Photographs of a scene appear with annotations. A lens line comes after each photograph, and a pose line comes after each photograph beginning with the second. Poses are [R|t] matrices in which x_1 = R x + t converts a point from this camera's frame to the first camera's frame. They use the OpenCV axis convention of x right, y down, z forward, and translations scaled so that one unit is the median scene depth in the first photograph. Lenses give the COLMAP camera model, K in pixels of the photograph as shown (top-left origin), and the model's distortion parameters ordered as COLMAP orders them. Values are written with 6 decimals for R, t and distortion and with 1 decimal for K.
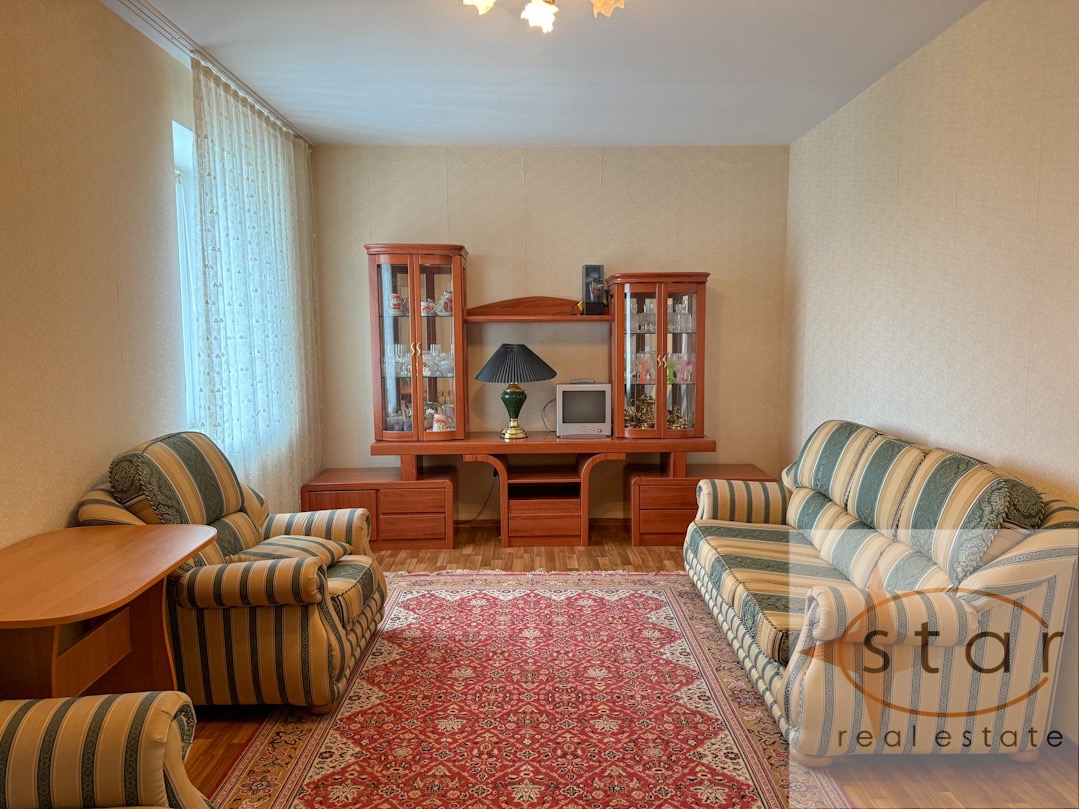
lens RADIAL K [[756.2, 0, 536.2], [0, 756.2, 406.2], [0, 0, 1]] dist [0.065103, -0.074059]
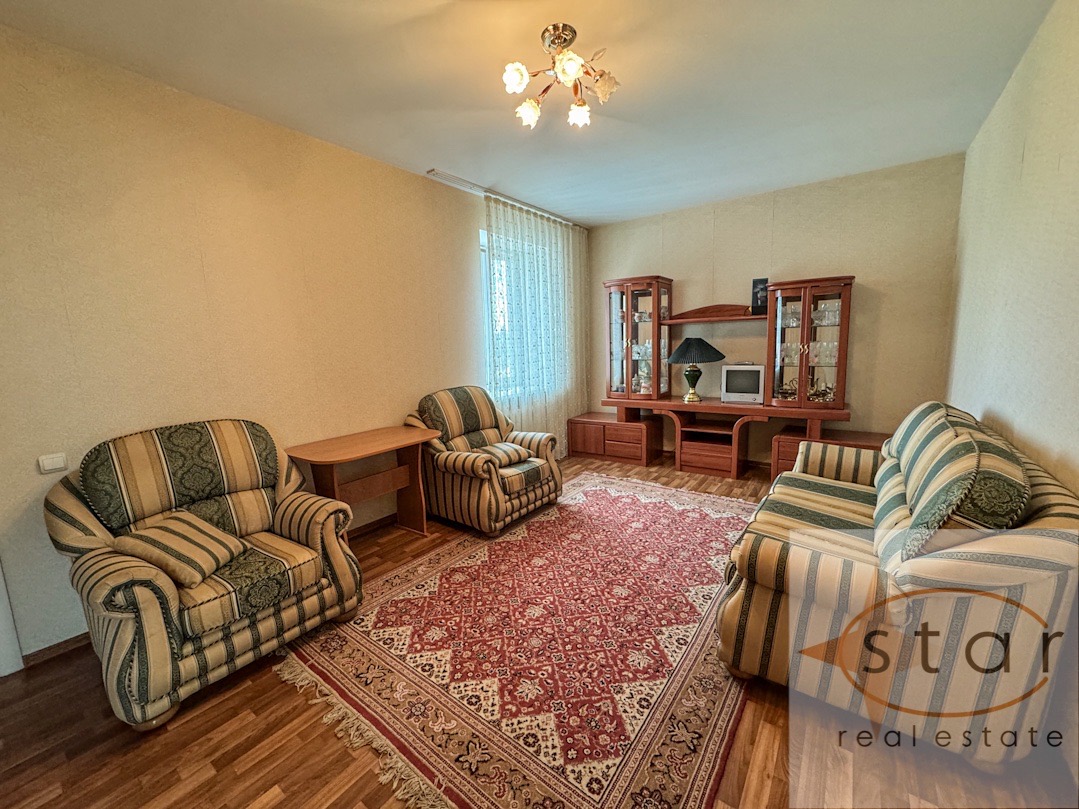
lens RADIAL K [[429.2, 0, 538.7], [0, 429.2, 402.9], [0, 0, 1]] dist [-0.001674, 0.001041]
pose [[0.796349, 0.064283, -0.601412, 0.256670], [-0.029861, 0.997302, 0.067059, -0.002315], [0.604100, -0.035444, 0.796120, 0.140709]]
